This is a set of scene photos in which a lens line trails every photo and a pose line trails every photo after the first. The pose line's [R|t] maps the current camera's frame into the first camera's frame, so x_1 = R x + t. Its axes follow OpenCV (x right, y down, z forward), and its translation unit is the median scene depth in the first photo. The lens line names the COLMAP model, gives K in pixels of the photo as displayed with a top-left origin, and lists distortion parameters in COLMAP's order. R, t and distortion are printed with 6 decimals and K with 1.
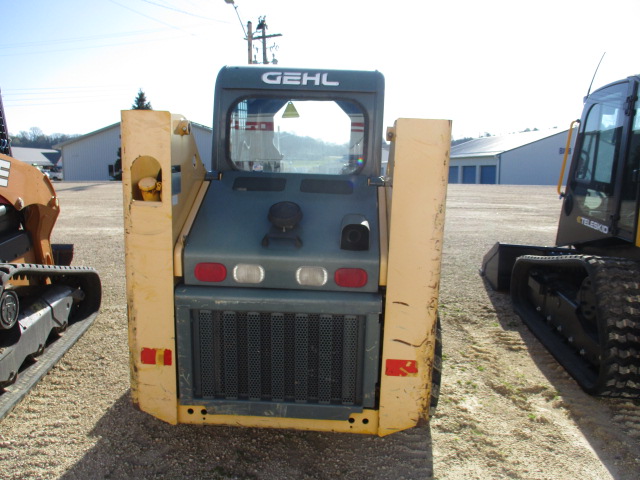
lens RADIAL K [[534.8, 0, 319.8], [0, 534.8, 243.4], [0, 0, 1]] dist [-0.026893, -0.005057]
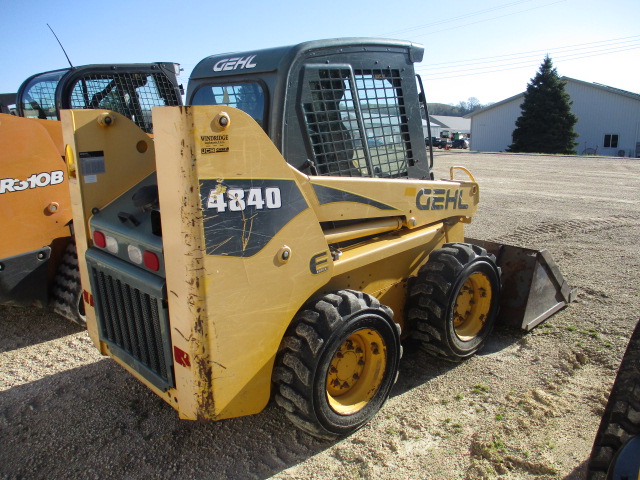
lens RADIAL K [[534.8, 0, 319.8], [0, 534.8, 243.4], [0, 0, 1]] dist [-0.026893, -0.005057]
pose [[0.724623, 0.130635, -0.676651, 0.817490], [-0.092206, 0.991419, 0.092661, -0.079001], [0.682950, -0.004753, 0.730450, 0.370476]]
